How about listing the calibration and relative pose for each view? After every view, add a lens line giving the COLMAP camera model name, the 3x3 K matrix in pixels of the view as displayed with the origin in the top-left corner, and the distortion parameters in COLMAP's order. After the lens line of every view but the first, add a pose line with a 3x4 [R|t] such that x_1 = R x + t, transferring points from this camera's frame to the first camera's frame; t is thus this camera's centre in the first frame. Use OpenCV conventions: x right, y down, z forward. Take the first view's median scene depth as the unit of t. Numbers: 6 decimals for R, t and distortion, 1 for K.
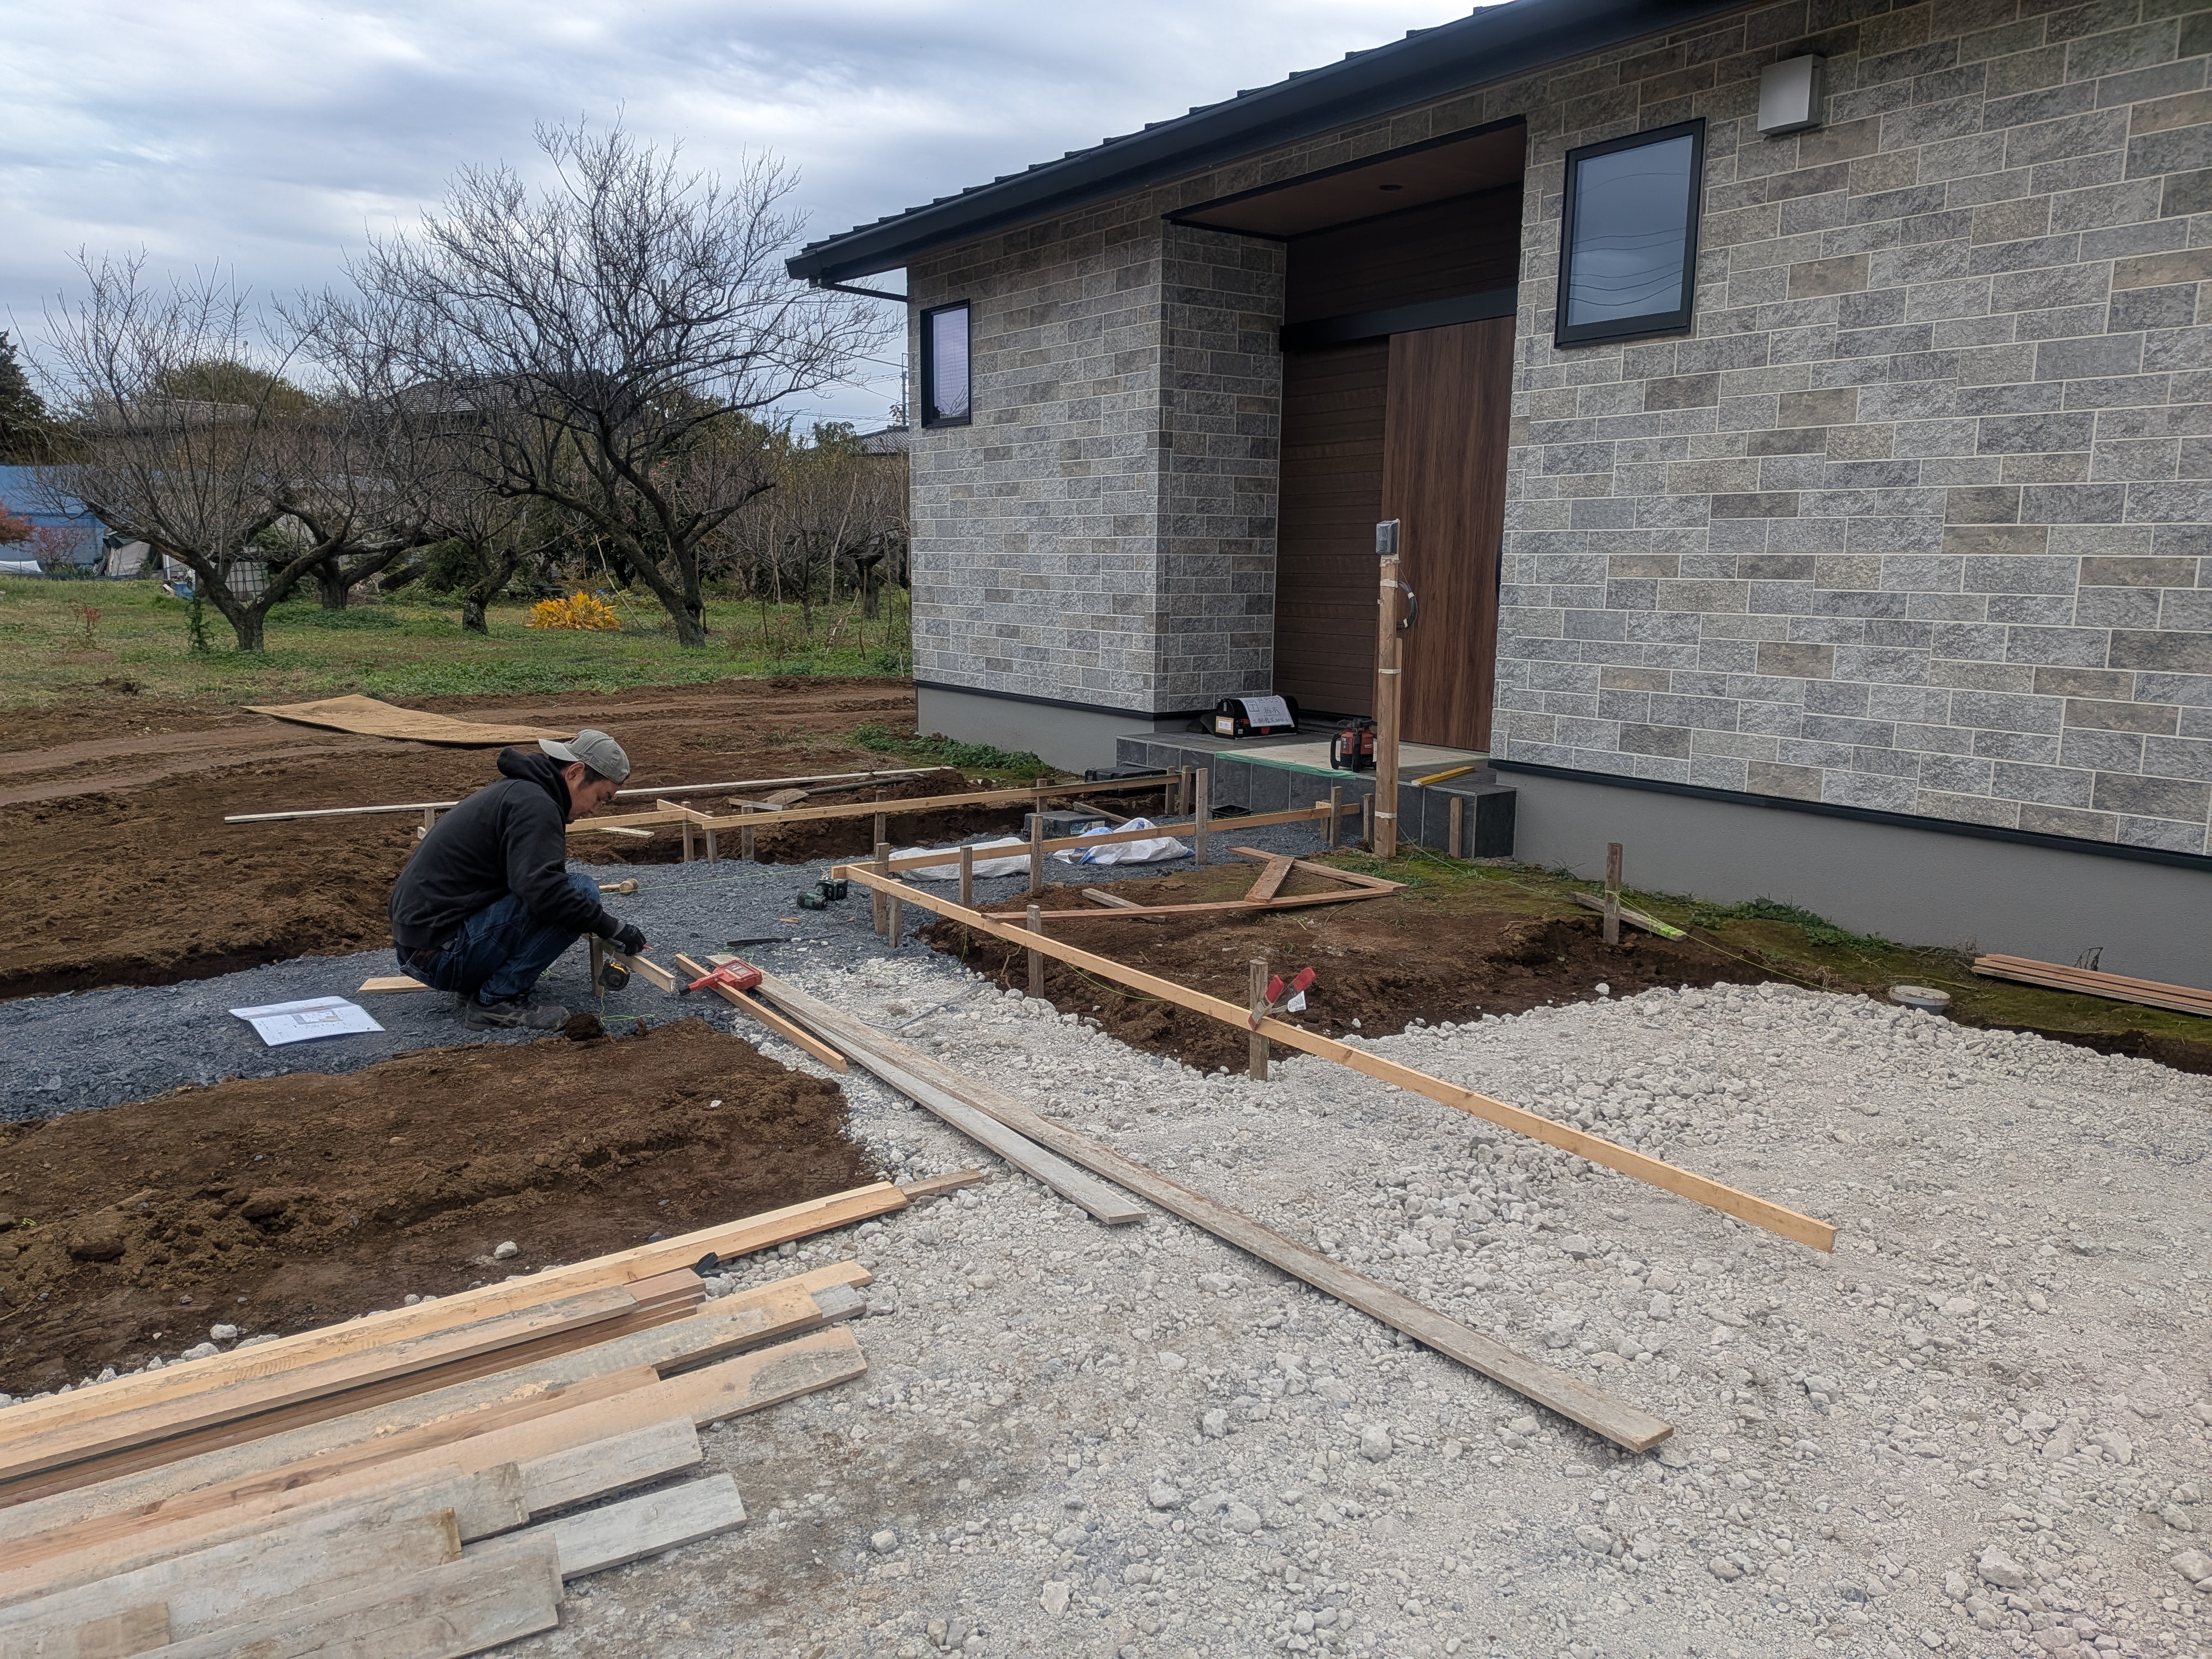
lens RADIAL K [[1578.7, 0, 1101.7], [0, 1578.7, 855.4], [0, 0, 1]] dist [0.029120, -0.055780]
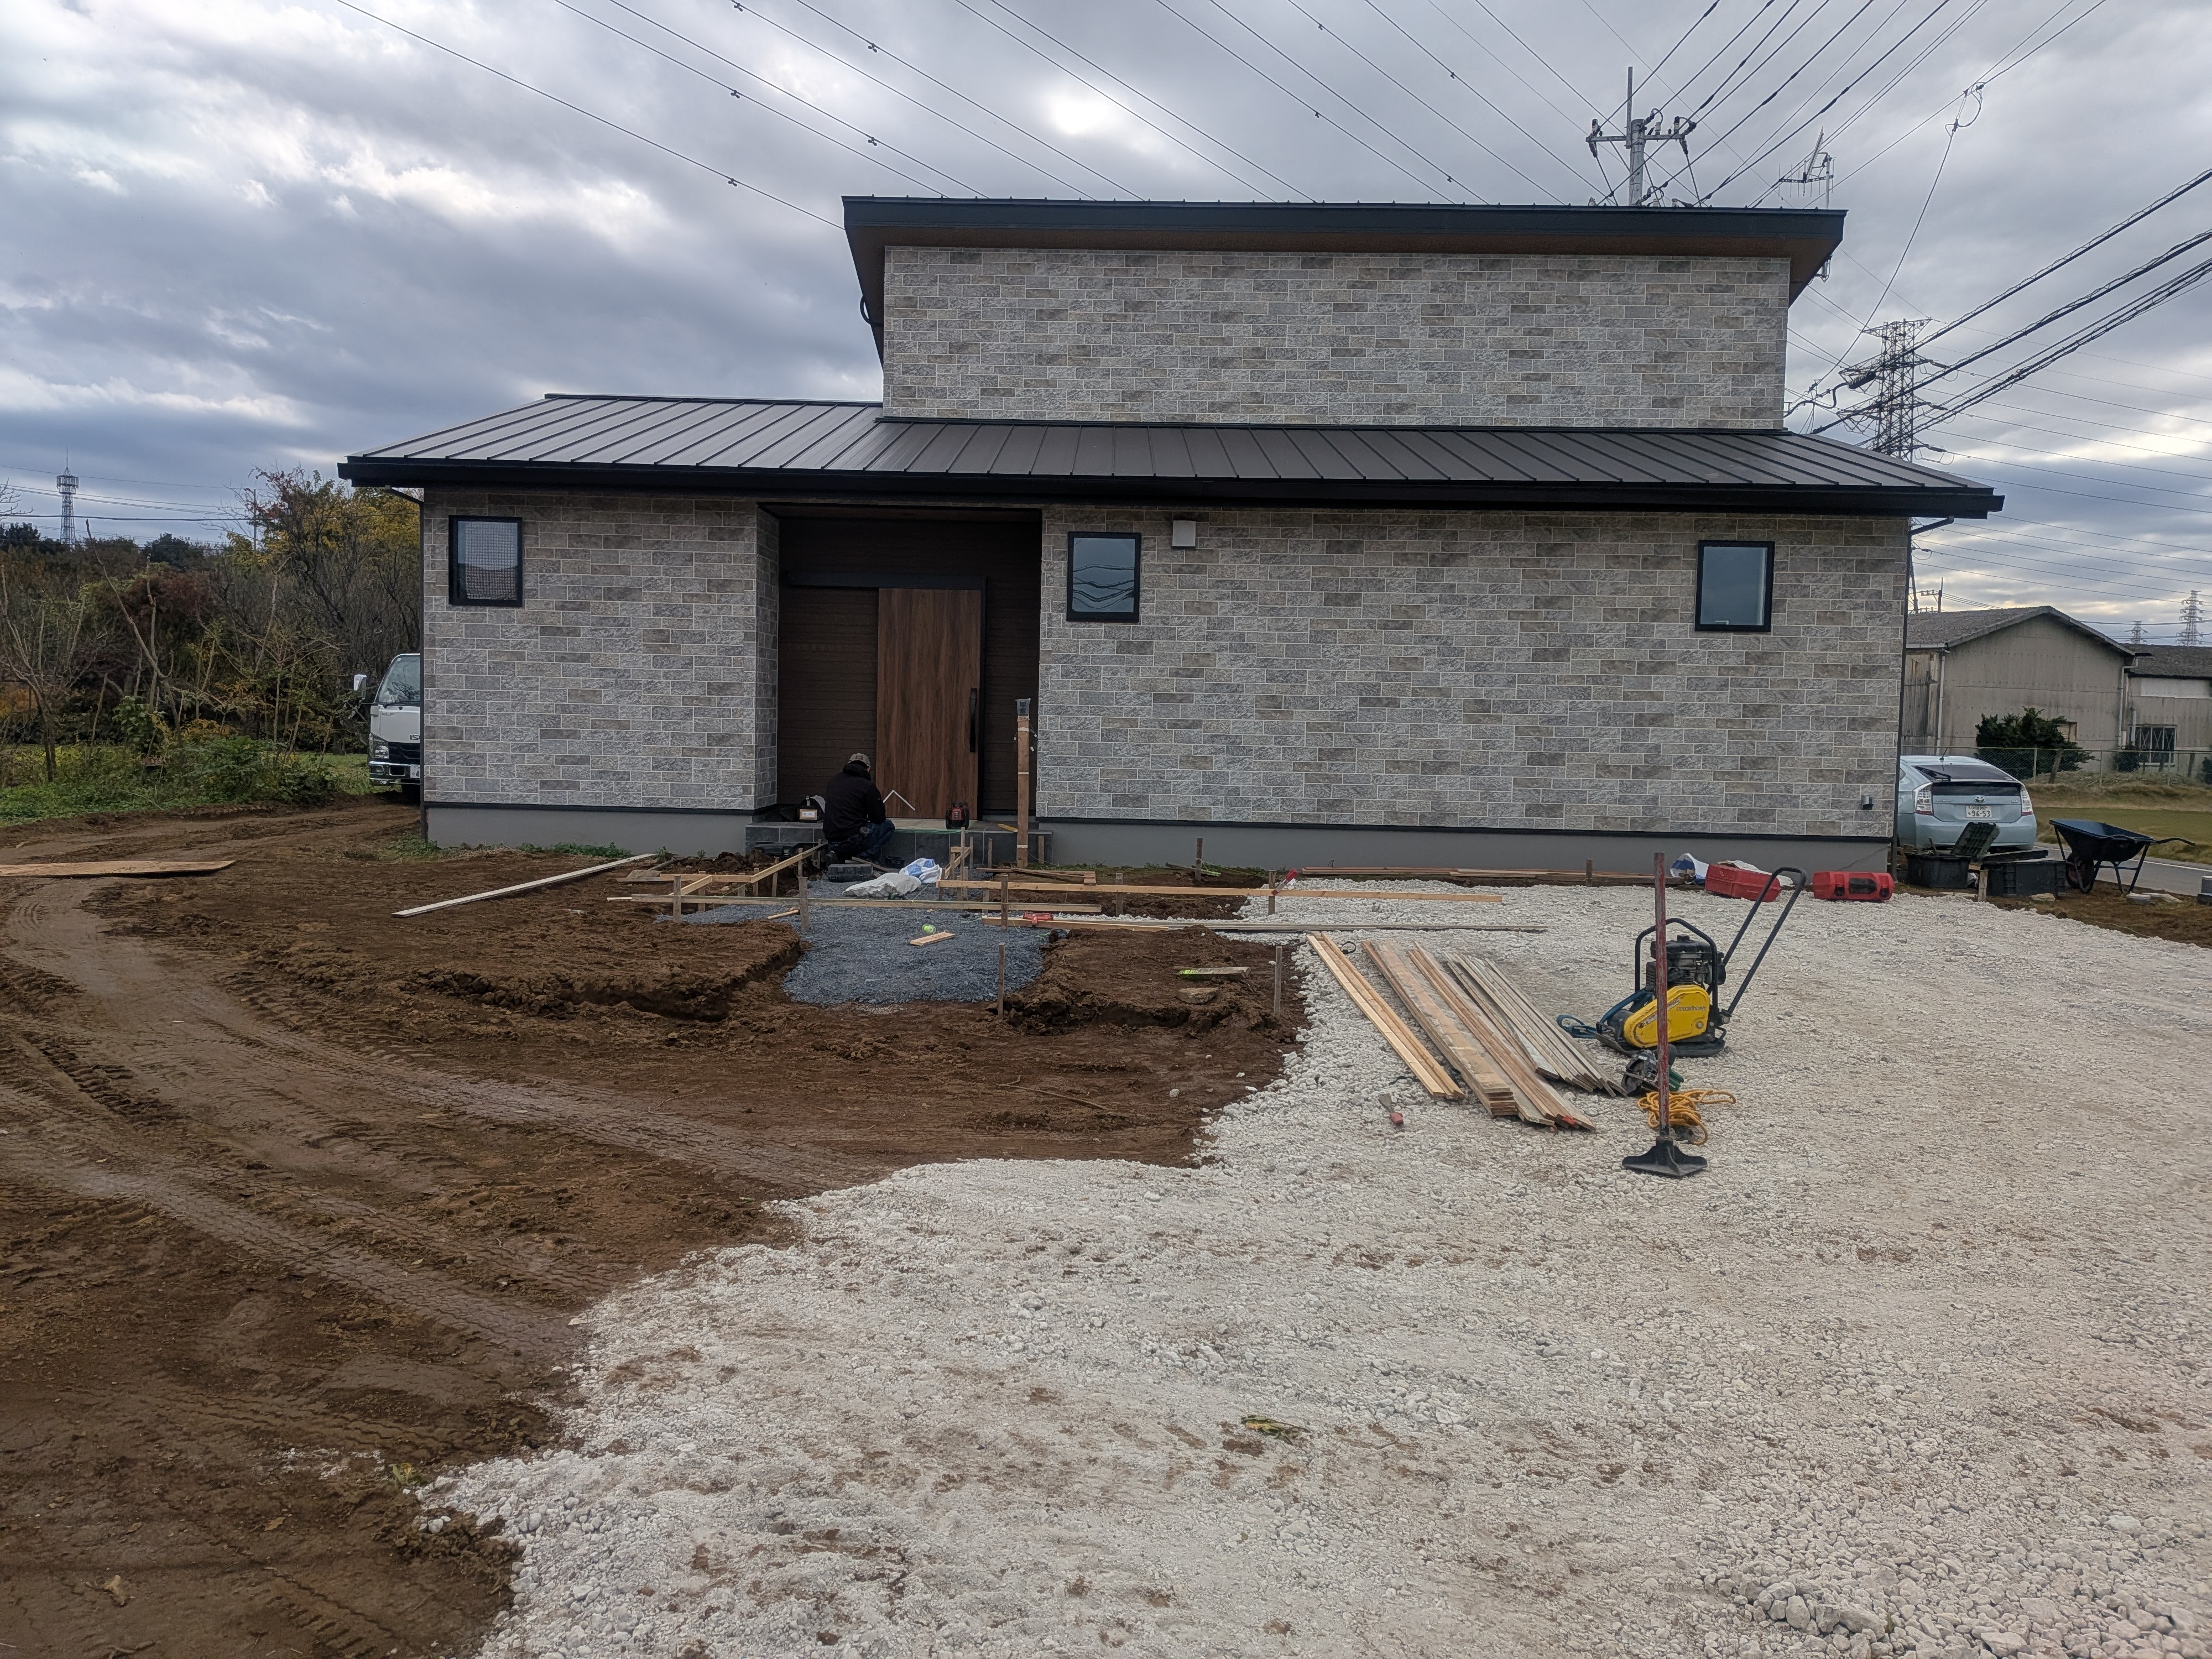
lens RADIAL K [[1579.0, 0, 1073.4], [0, 1579.0, 812.8], [0, 0, 1]] dist [0.111406, -0.207520]
pose [[0.597454, -0.043775, 0.800707, -1.555215], [0.129248, 0.990711, -0.042278, 0.028206], [-0.791418, 0.128749, 0.597562, -0.261858]]
